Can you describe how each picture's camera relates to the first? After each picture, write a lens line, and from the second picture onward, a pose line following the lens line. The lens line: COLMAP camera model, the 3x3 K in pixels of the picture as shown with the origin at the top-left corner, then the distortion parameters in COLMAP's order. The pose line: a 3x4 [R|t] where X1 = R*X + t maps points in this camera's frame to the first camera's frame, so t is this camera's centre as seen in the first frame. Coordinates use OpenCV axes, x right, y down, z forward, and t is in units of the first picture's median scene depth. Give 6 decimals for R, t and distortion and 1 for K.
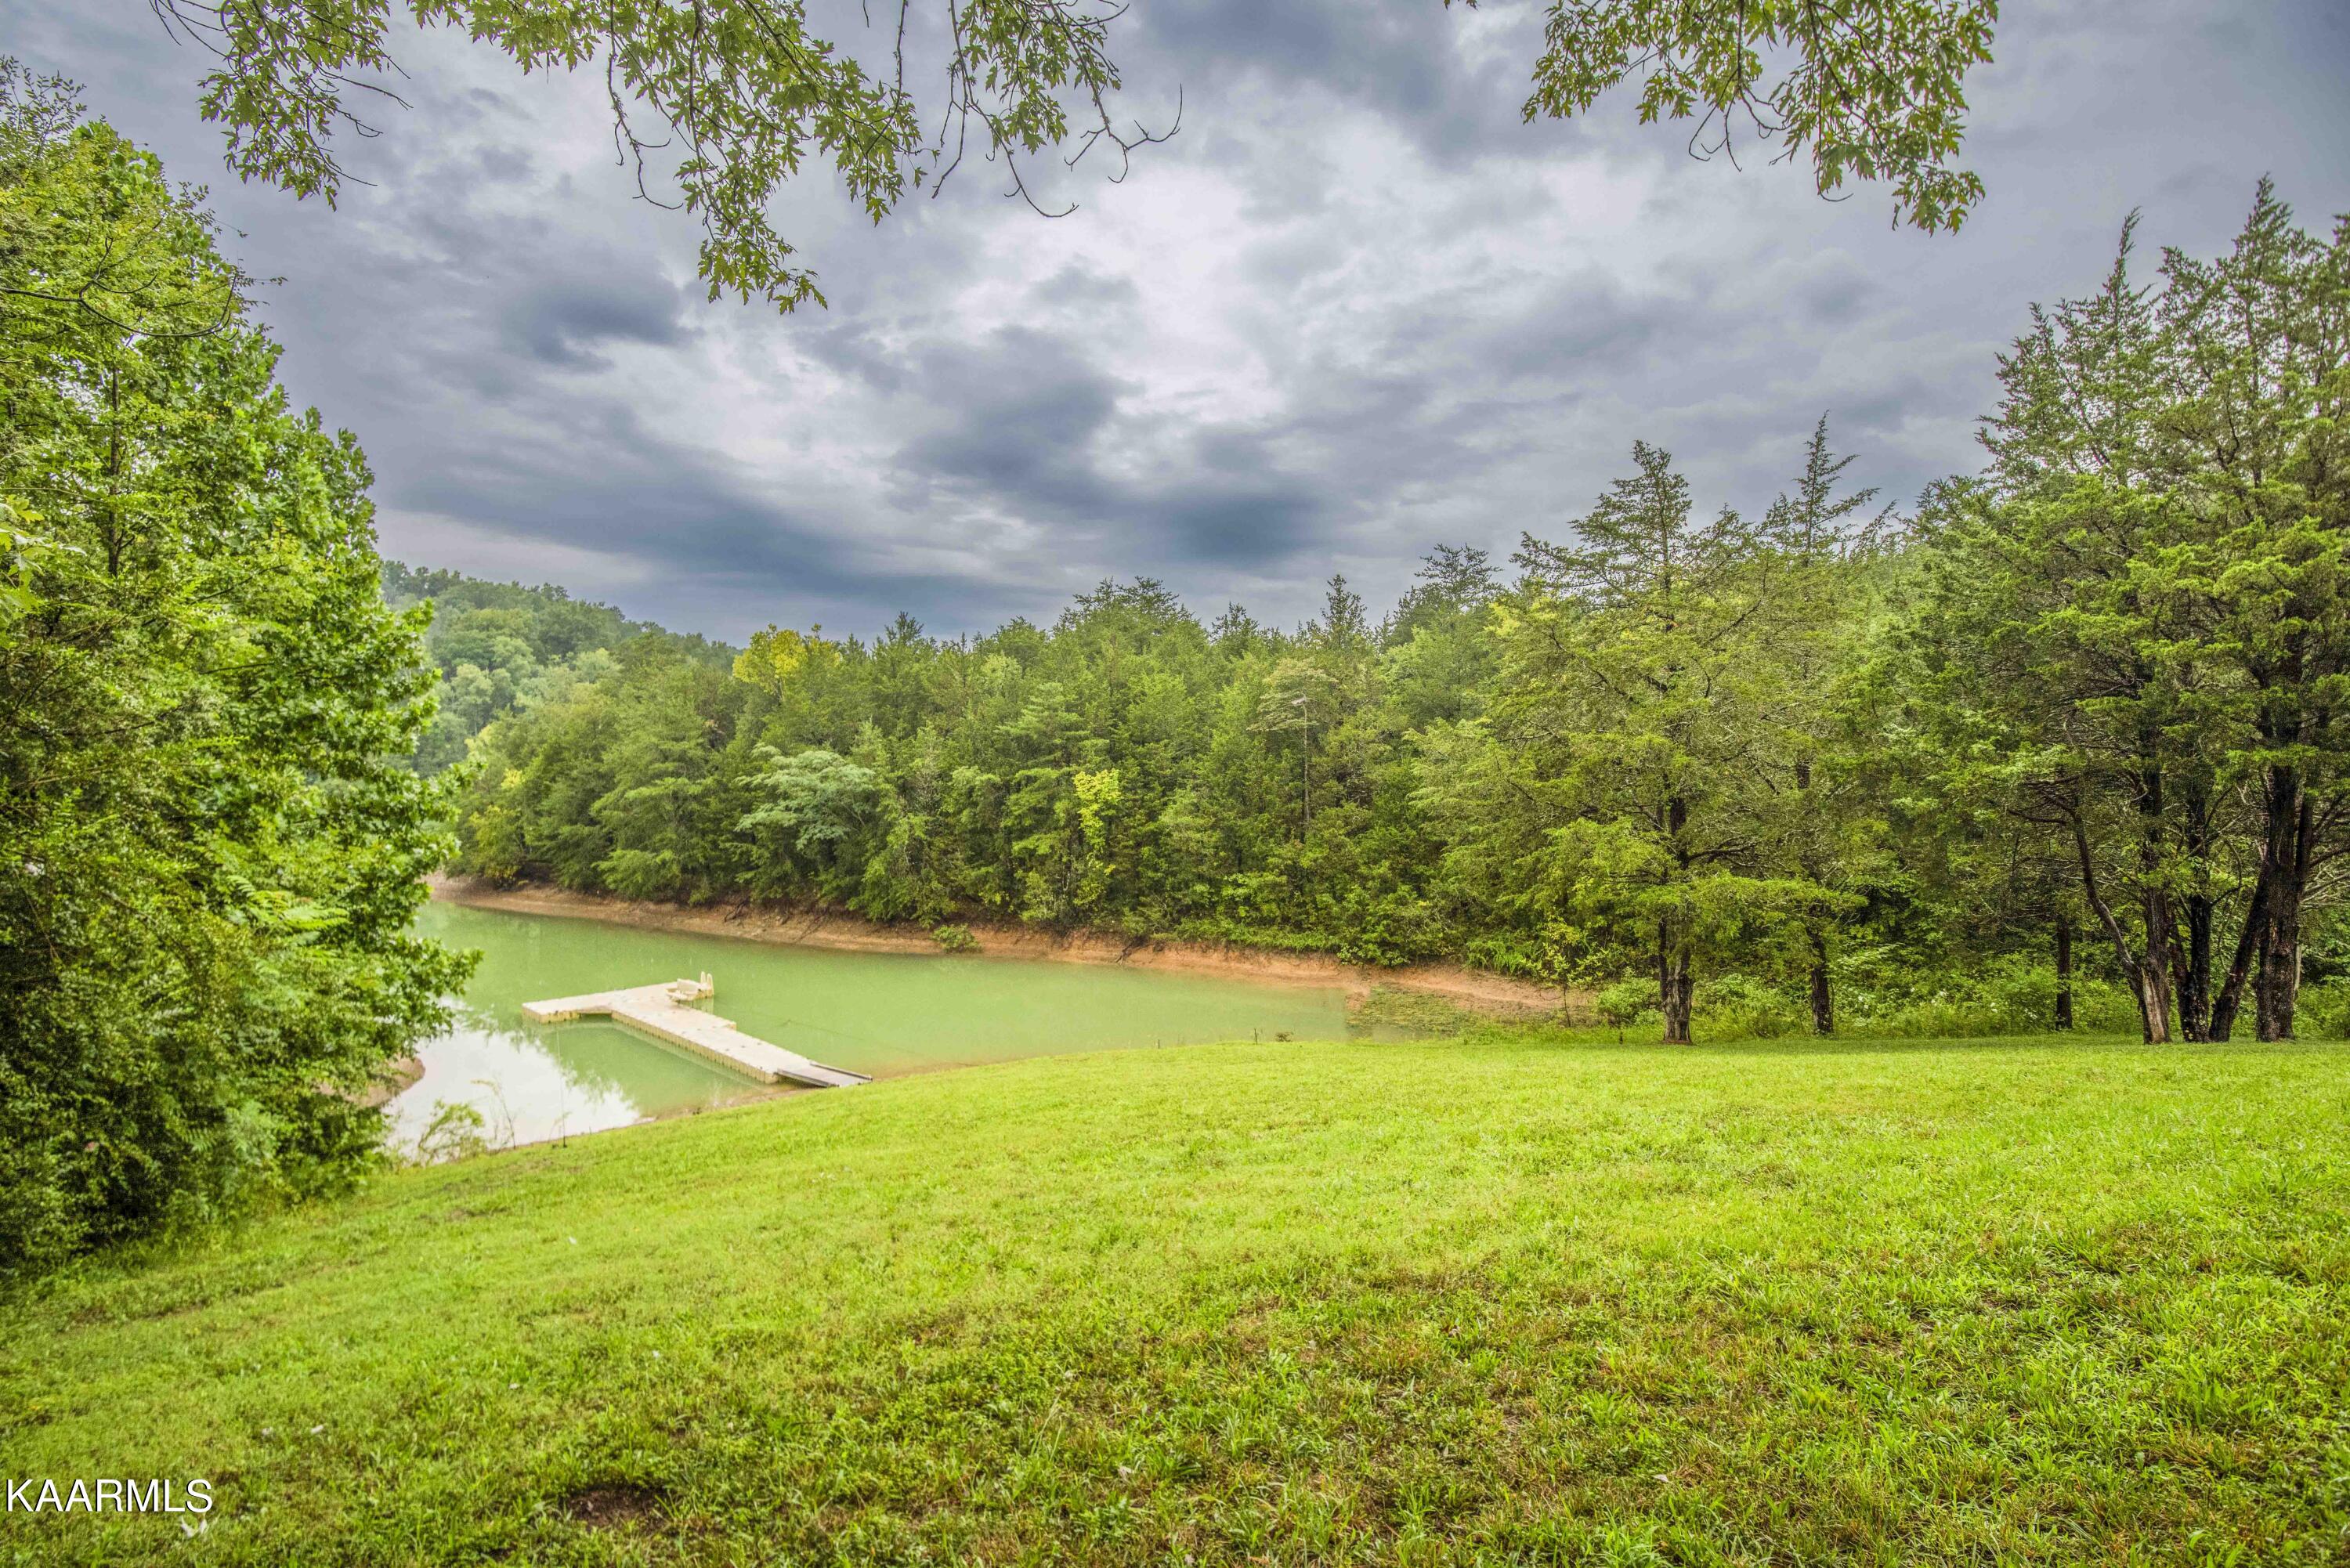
lens RADIAL K [[1079.8, 0, 1180.8], [0, 1079.8, 843.6], [0, 0, 1]] dist [-0.018533, -0.011588]
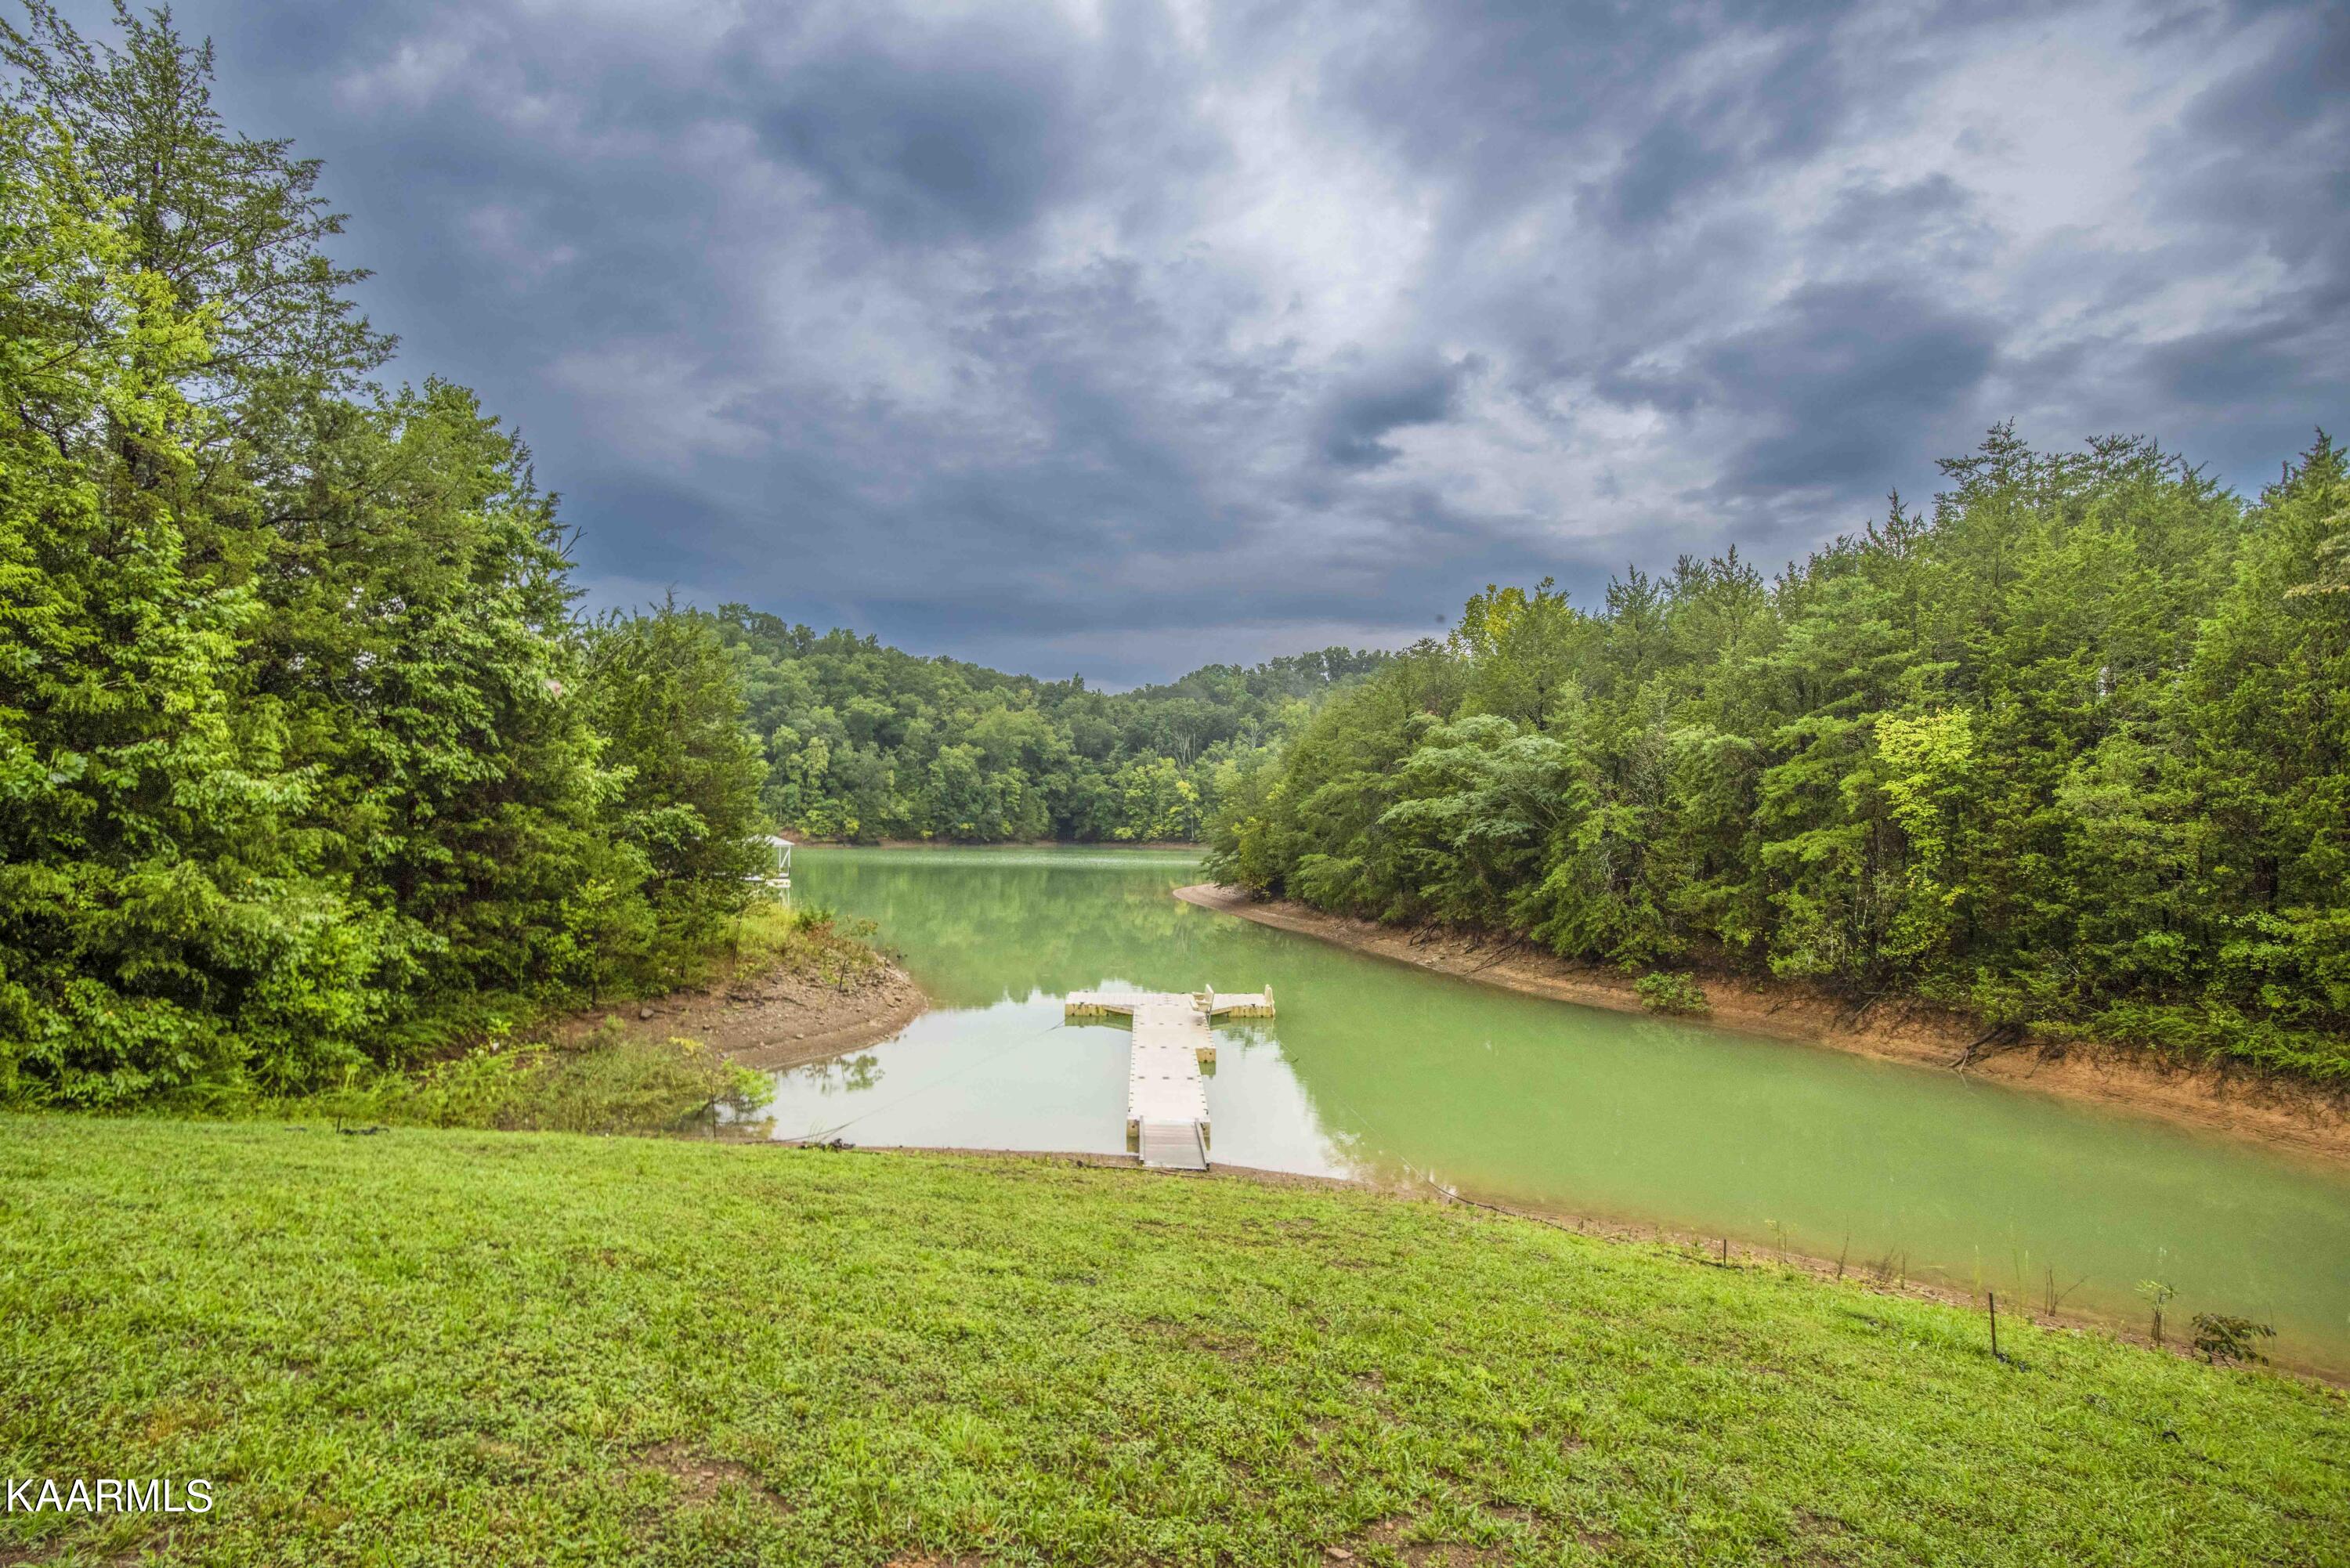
lens RADIAL K [[1079.8, 0, 1174.5], [0, 1079.8, 824.0], [0, 0, 1]] dist [-0.018533, -0.011588]
pose [[0.689135, 0.002107, -0.724630, 0.051698], [-0.059032, 0.996835, -0.053243, 0.038568], [0.722224, 0.079468, 0.687079, 0.332947]]
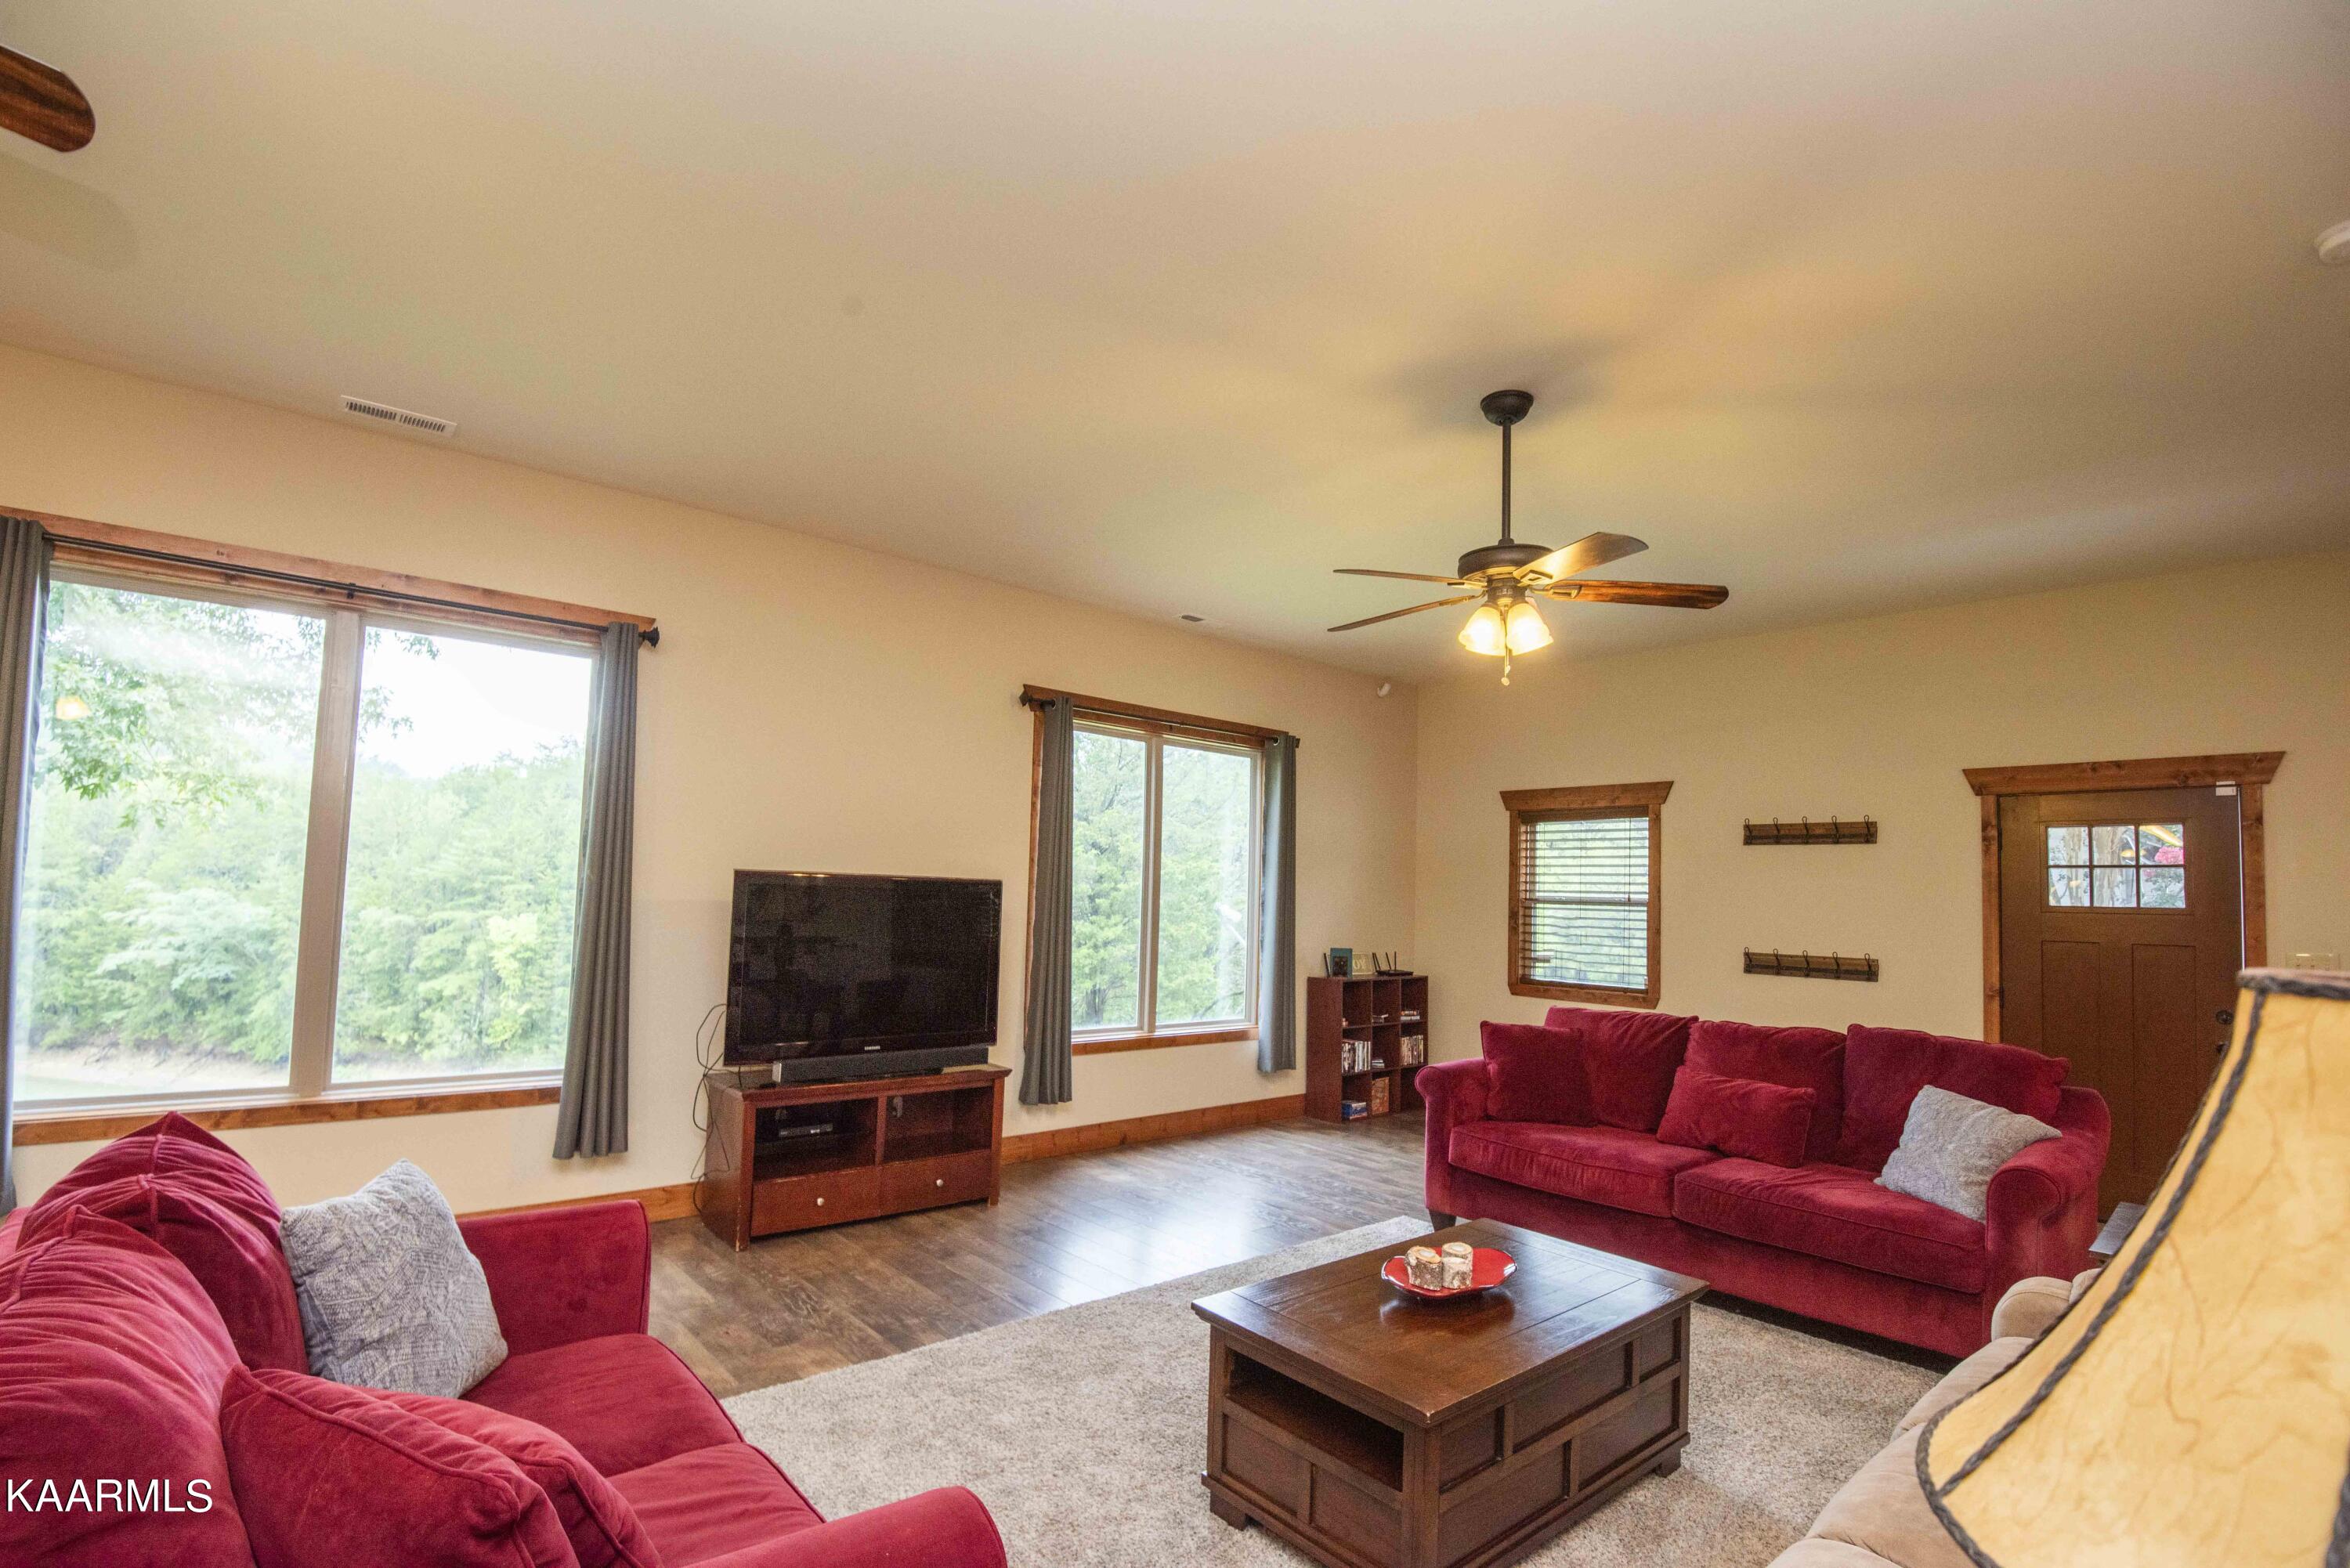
lens RADIAL K [[1079.8, 0, 1150.3], [0, 1079.8, 833.3], [0, 0, 1]] dist [-0.018533, -0.011588]
pose [[0.942997, 0.042087, 0.330128, 0.153243], [-0.000396, 0.992112, -0.125351, -0.014984], [-0.332800, 0.118075, 0.935576, -0.191232]]
